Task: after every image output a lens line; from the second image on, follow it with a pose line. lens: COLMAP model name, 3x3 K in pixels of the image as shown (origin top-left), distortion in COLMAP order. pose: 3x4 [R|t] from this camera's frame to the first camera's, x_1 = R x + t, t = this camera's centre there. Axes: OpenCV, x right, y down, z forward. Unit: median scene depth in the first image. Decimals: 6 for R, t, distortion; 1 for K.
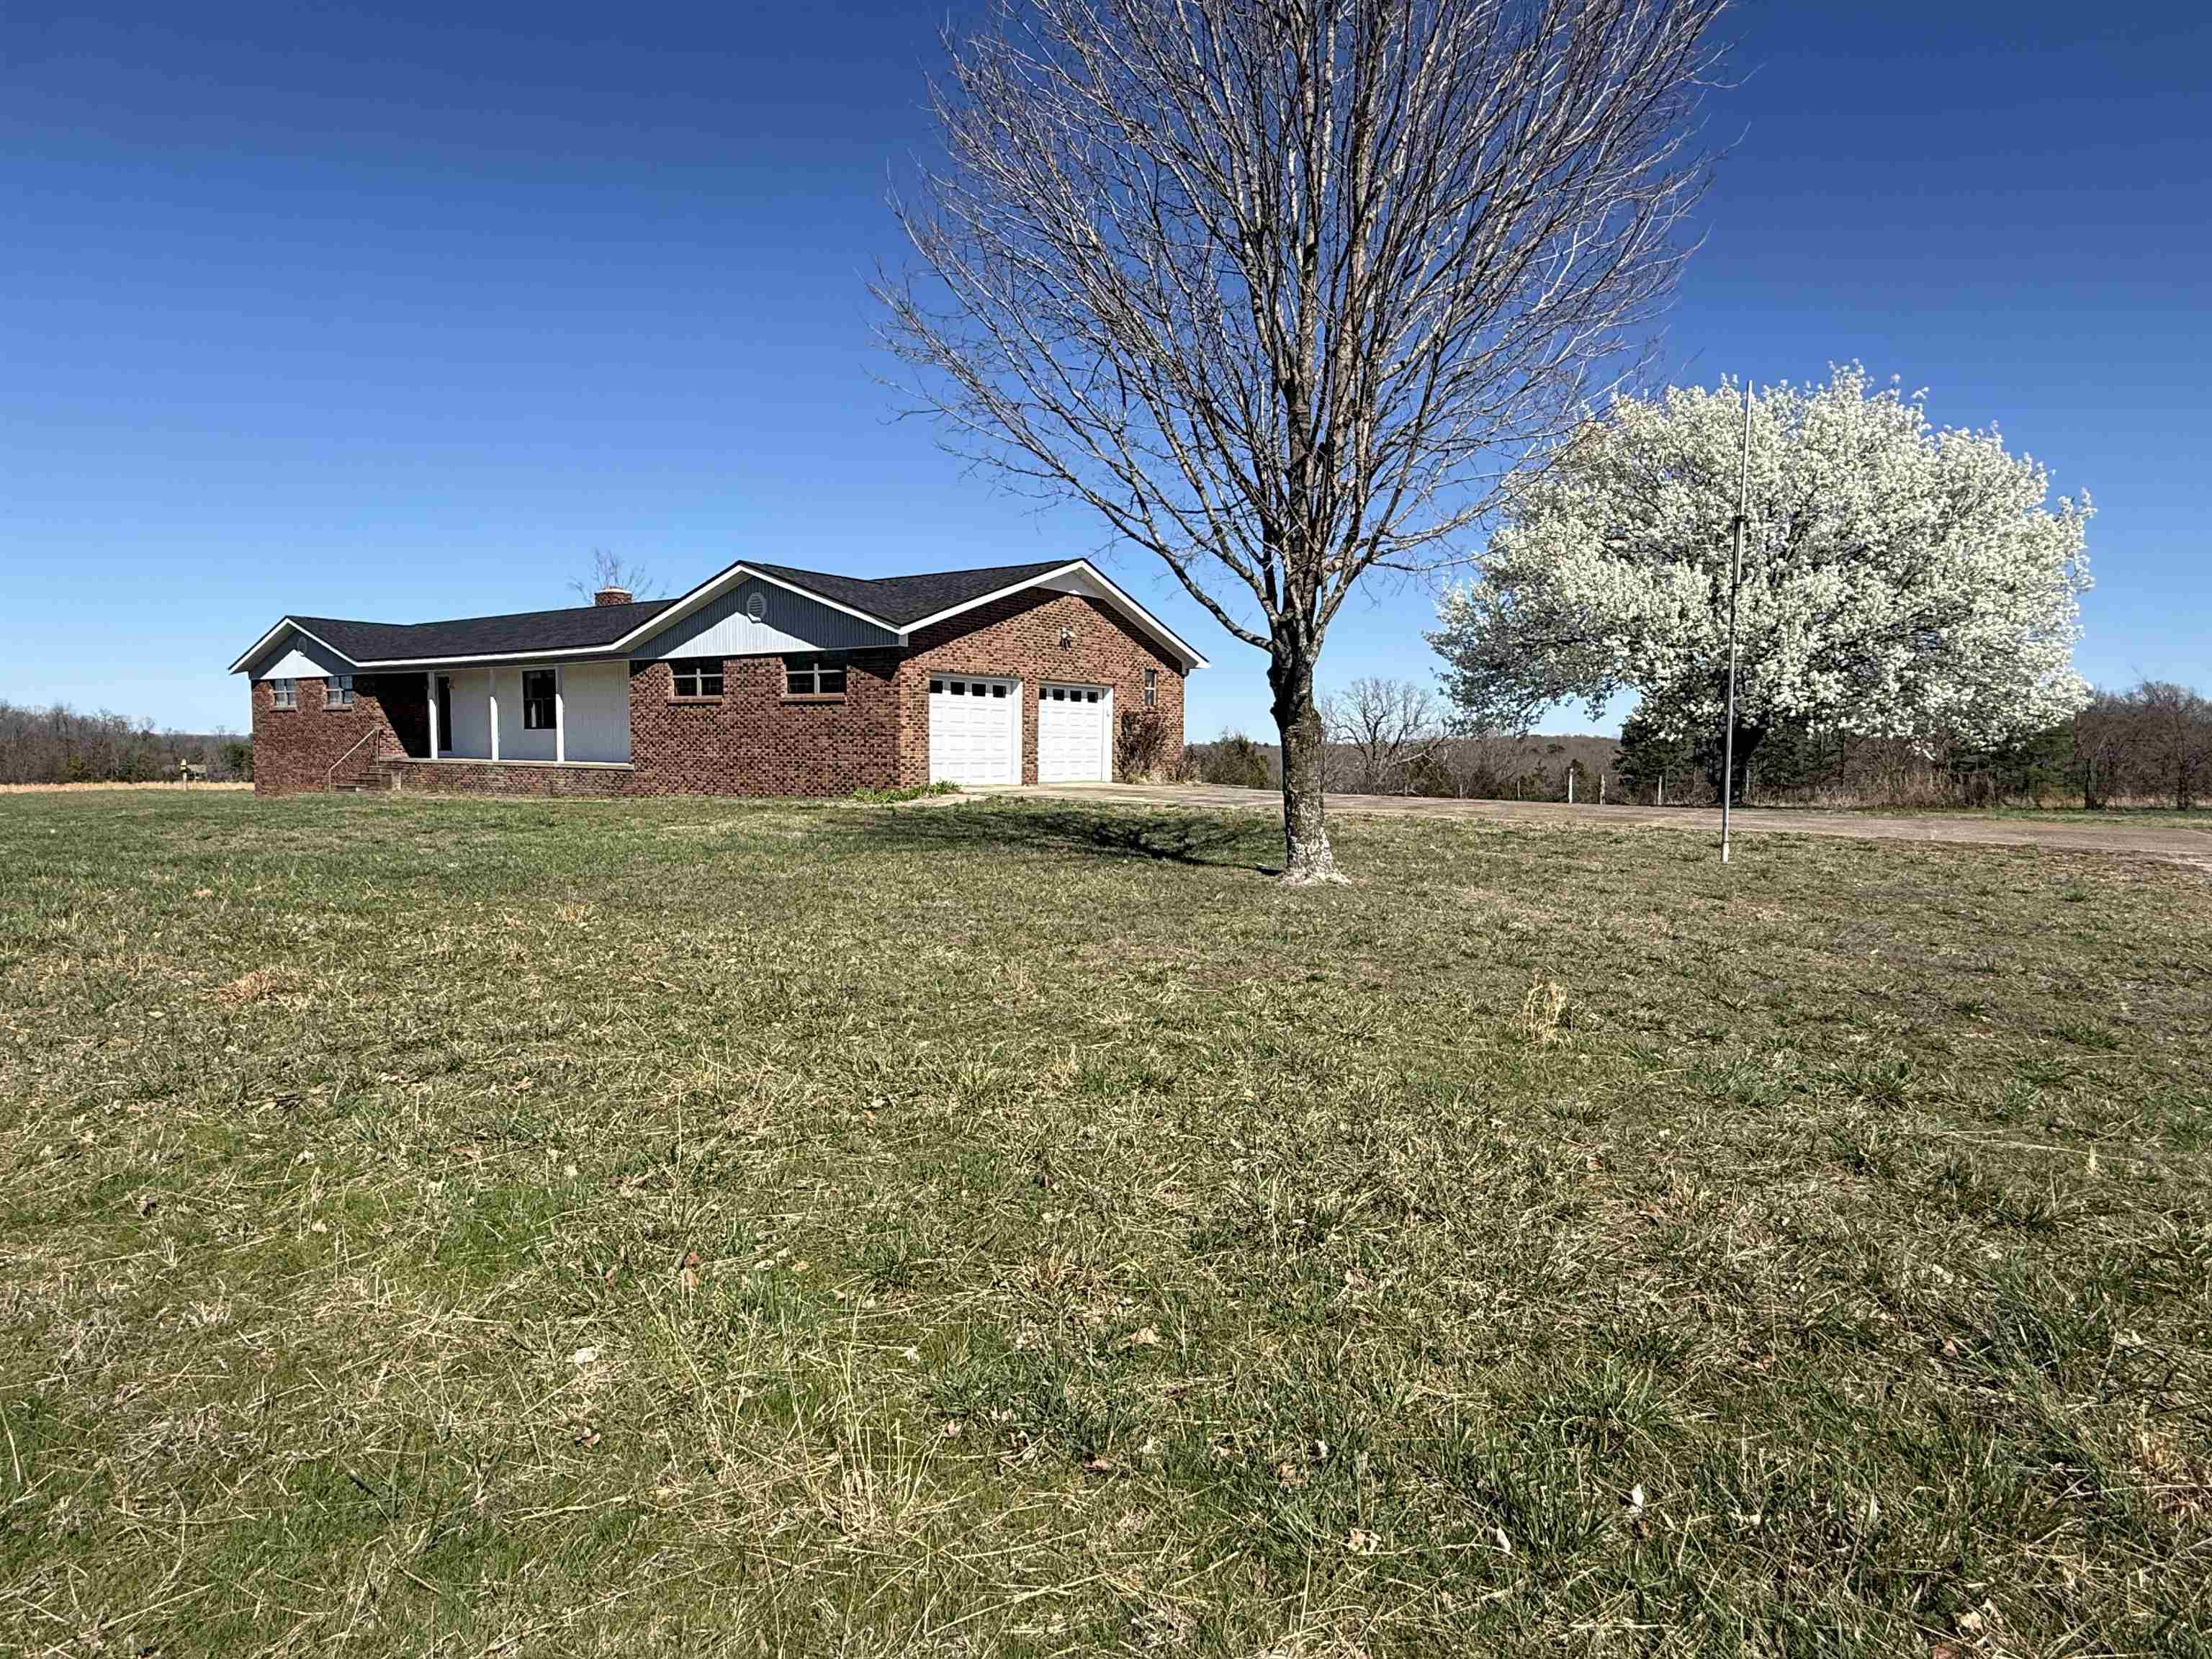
lens RADIAL K [[1198.0, 0, 1106.0], [0, 1198.0, 829.5], [0, 0, 1]] dist [-0.001708, 0.000118]
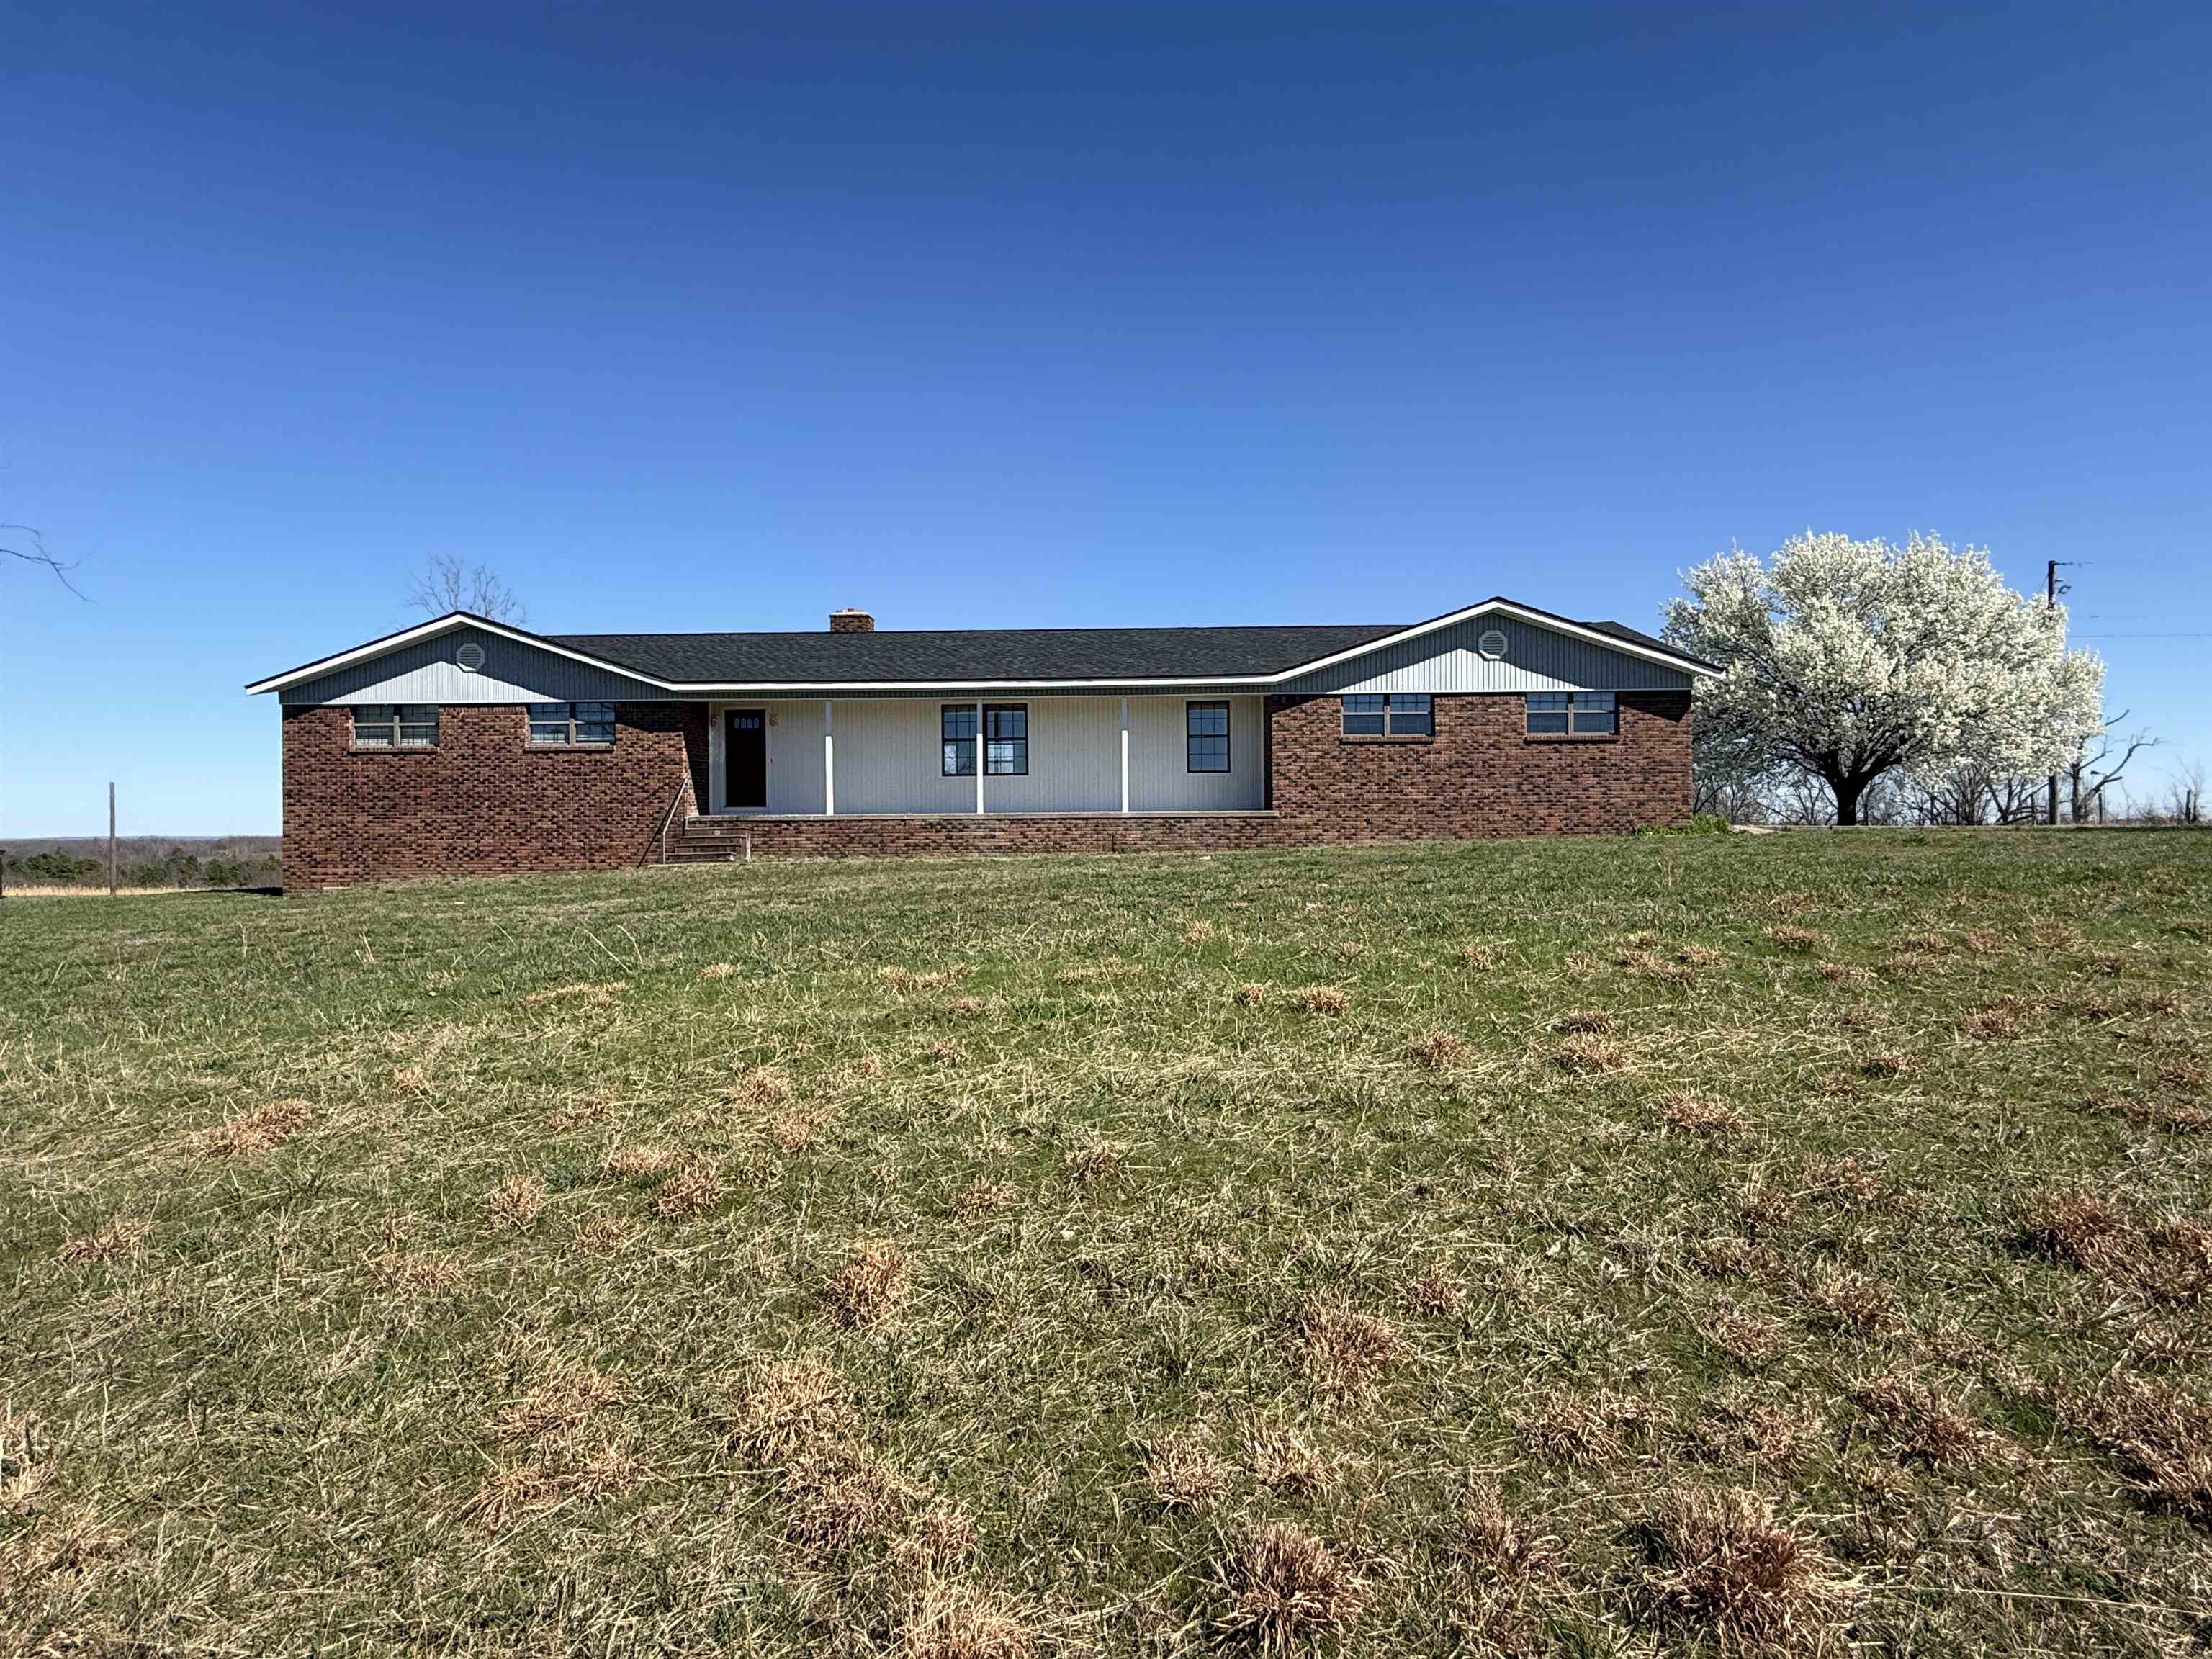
lens RADIAL K [[1198.0, 0, 1106.0], [0, 1198.0, 829.5], [0, 0, 1]] dist [-0.001708, 0.000118]
pose [[0.849907, -0.019824, 0.526560, -1.038806], [0.053609, 0.997360, -0.048980, -0.003280], [-0.524199, 0.069857, 0.848726, 0.329732]]
